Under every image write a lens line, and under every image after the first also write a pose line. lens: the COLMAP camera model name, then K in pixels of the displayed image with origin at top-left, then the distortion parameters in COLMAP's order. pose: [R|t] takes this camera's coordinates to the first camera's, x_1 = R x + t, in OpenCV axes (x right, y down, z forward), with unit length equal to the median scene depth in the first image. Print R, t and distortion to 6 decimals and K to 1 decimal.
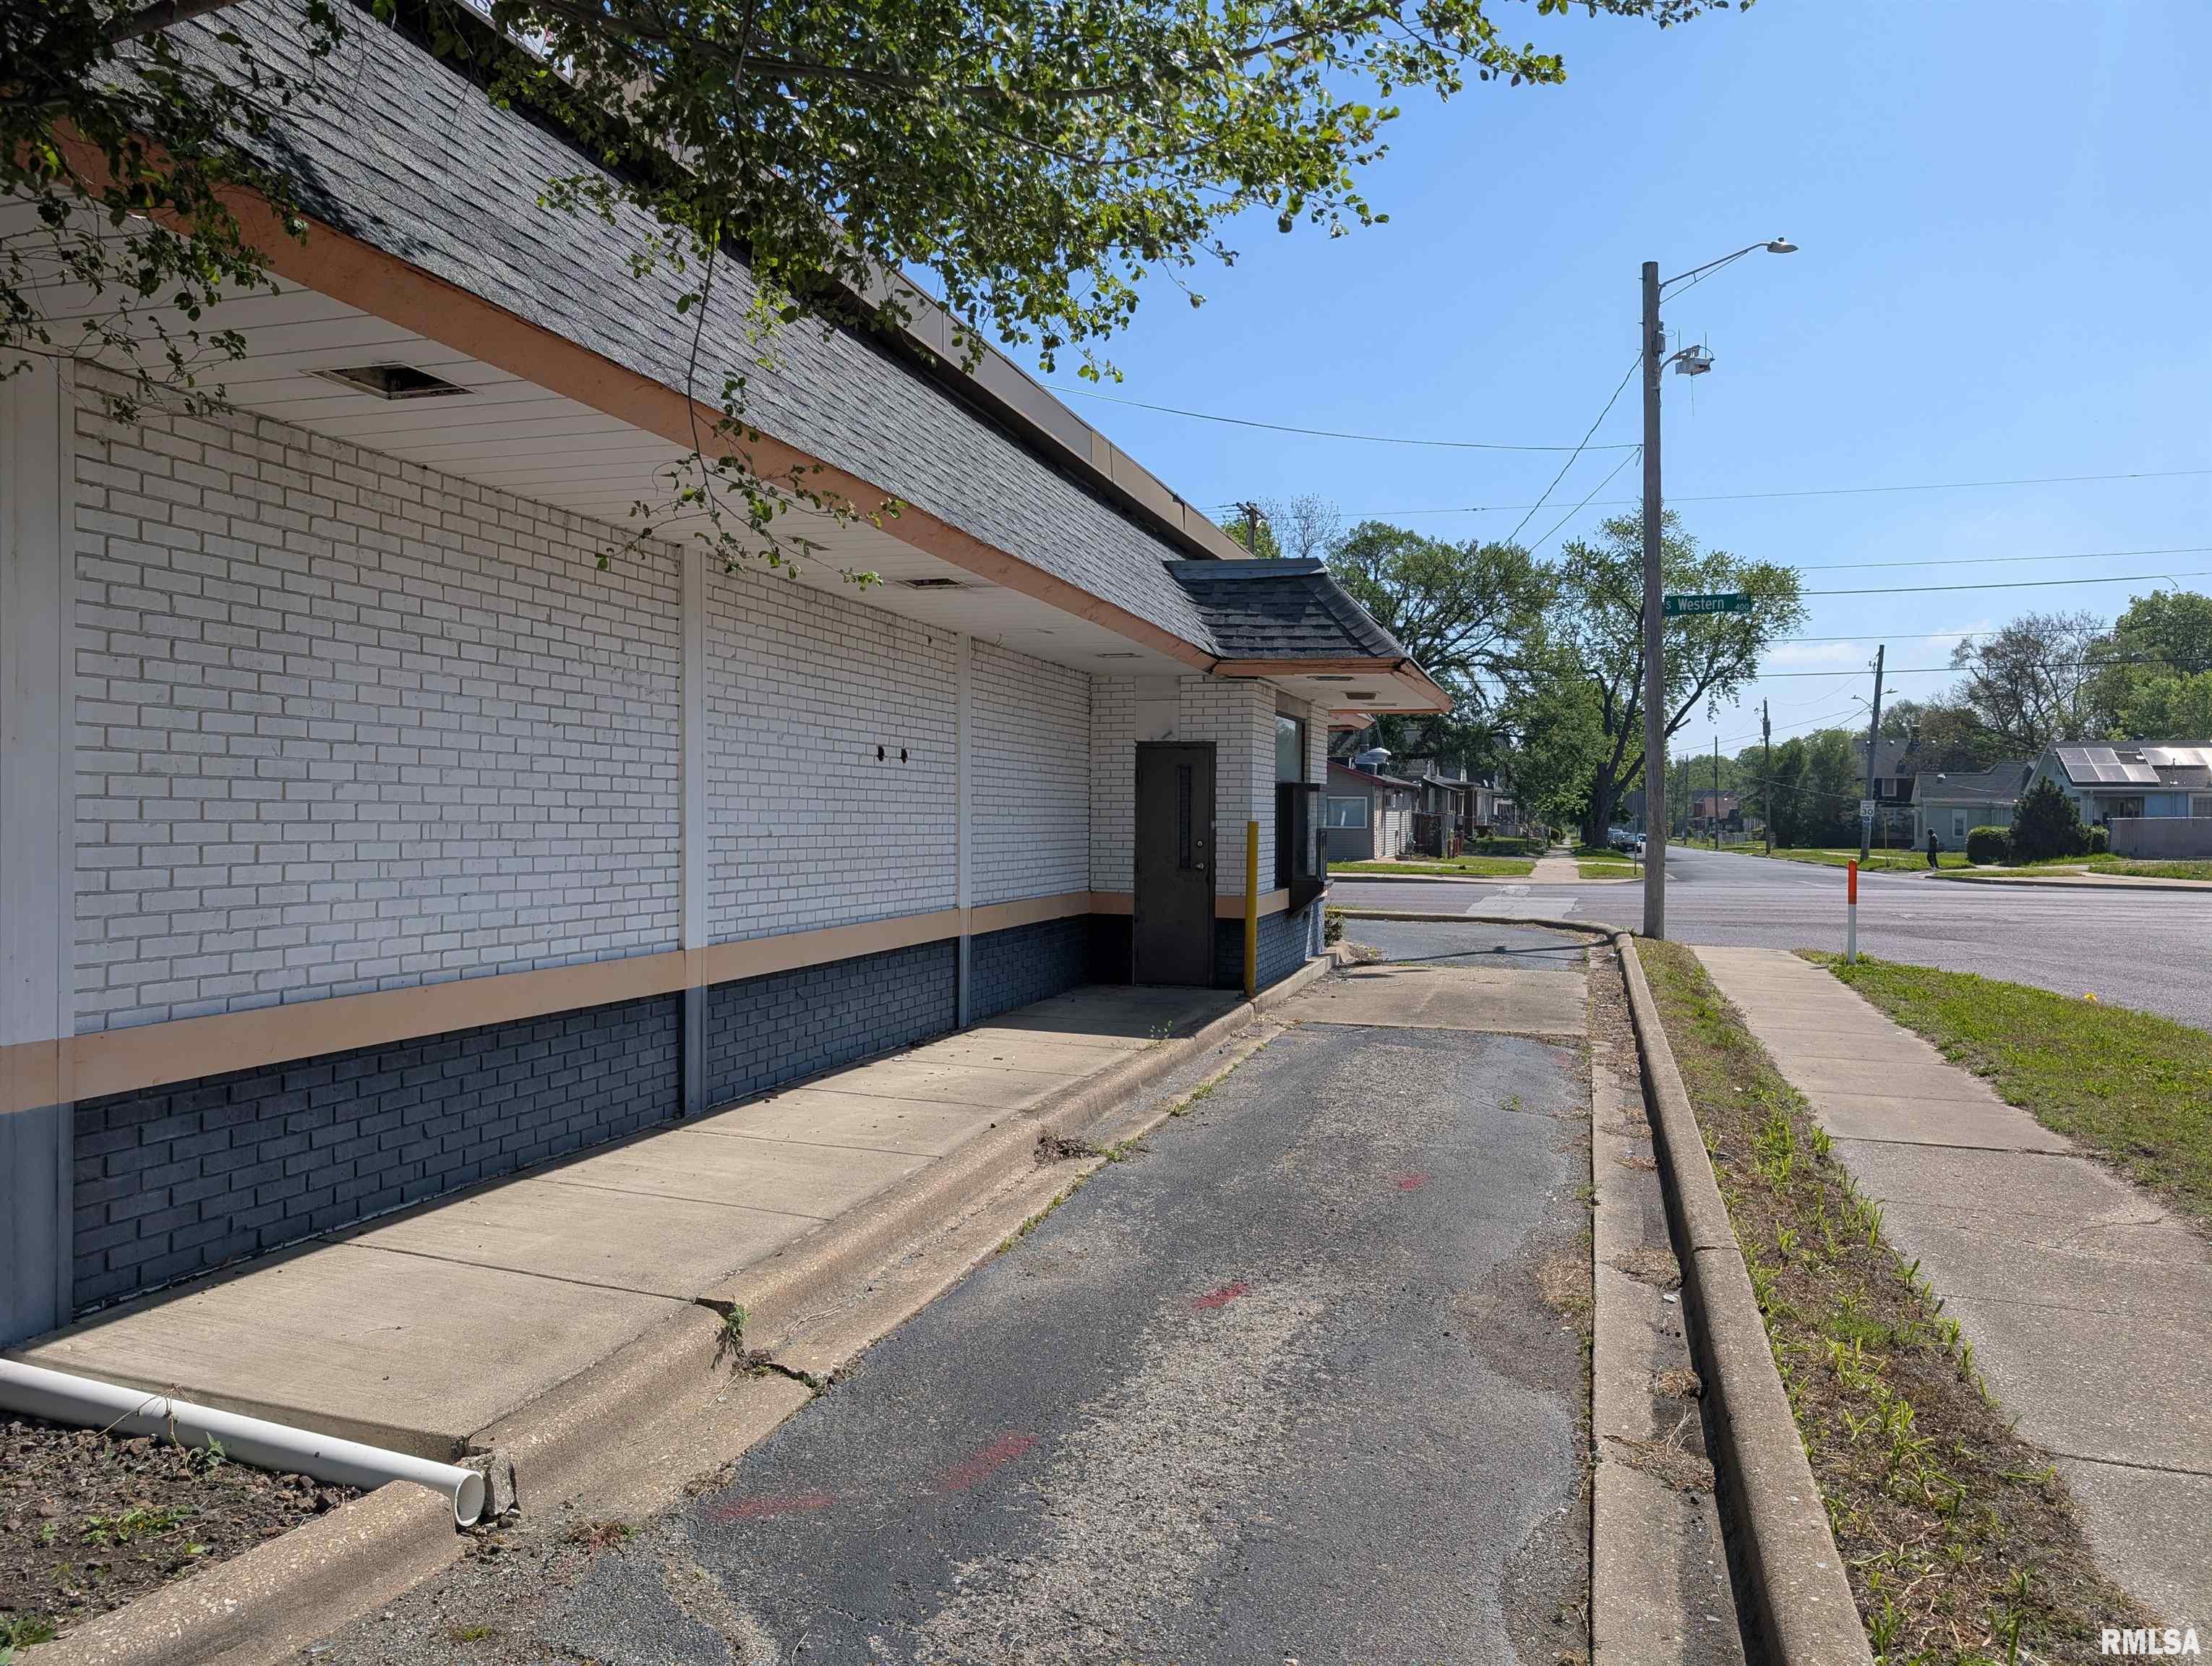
lens RADIAL K [[1551.3, 0, 1087.0], [0, 1551.3, 827.4], [0, 0, 1]] dist [0.028795, -0.001495]
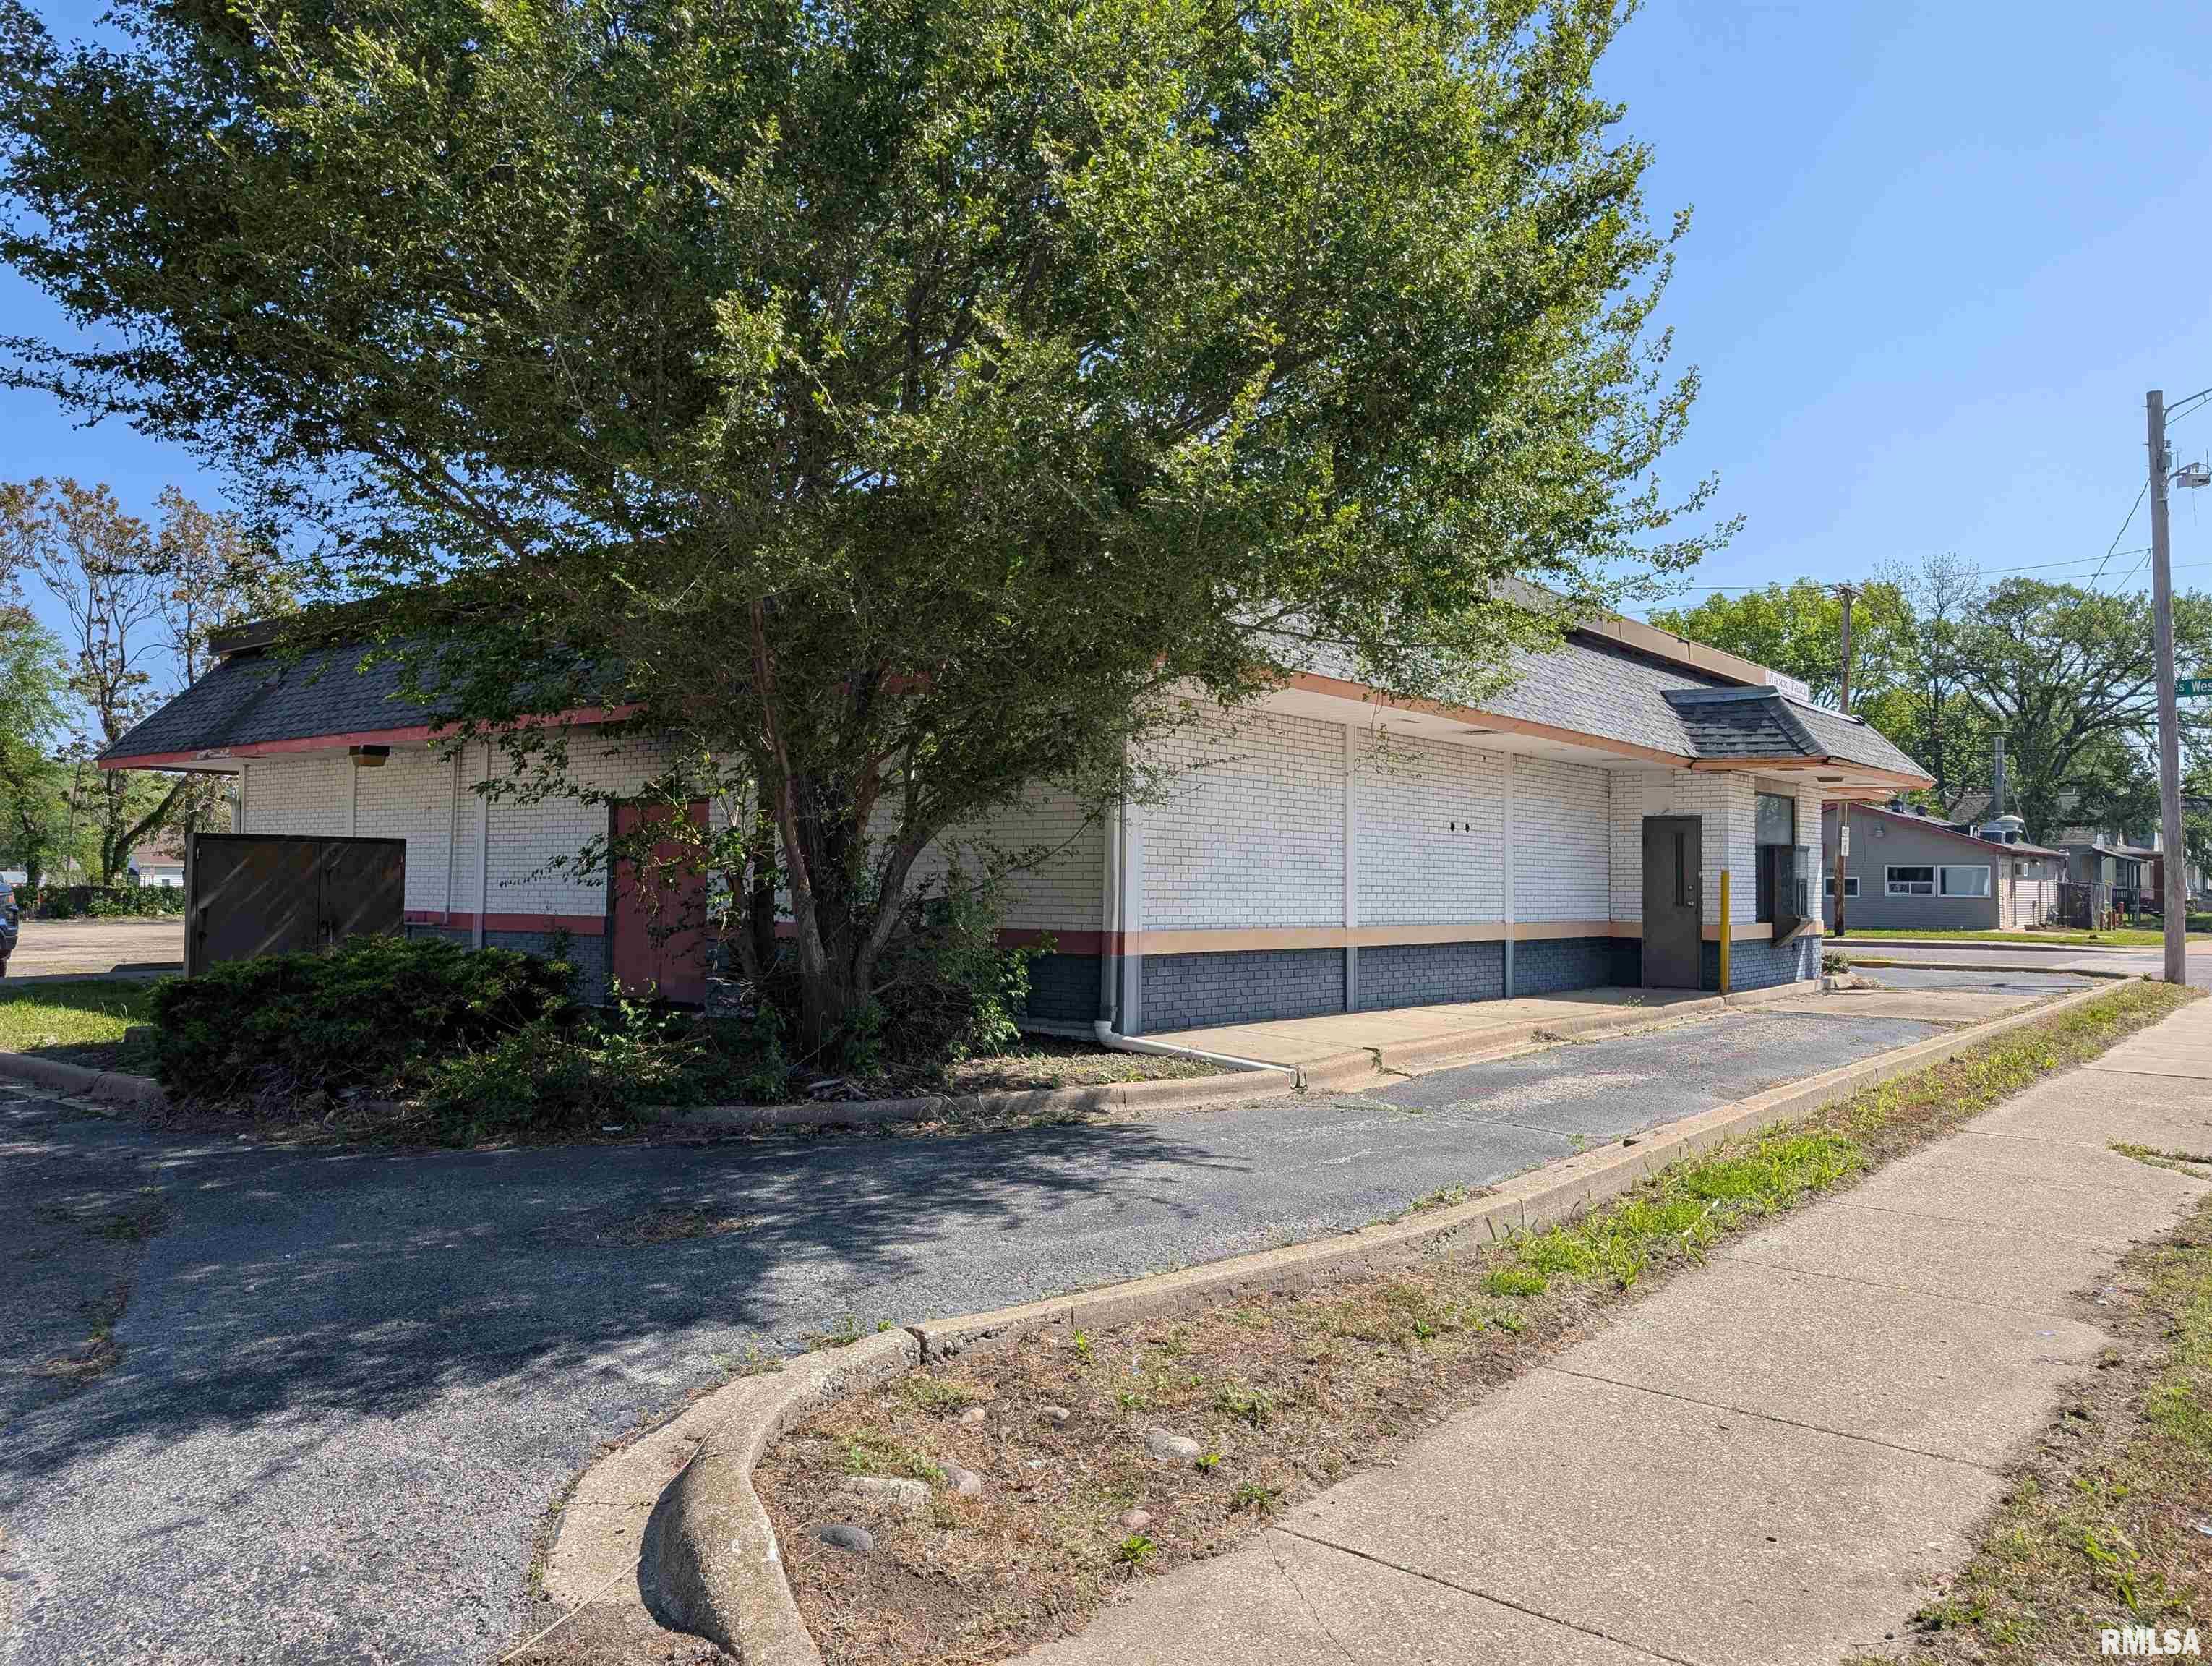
lens RADIAL K [[1551.3, 0, 1086.0], [0, 1551.3, 826.6], [0, 0, 1]] dist [0.028795, -0.001495]
pose [[0.925499, -0.013815, -0.378498, 0.101853], [-0.004986, 0.998804, -0.048645, 0.026894], [0.378717, 0.046908, 0.924323, -0.529837]]
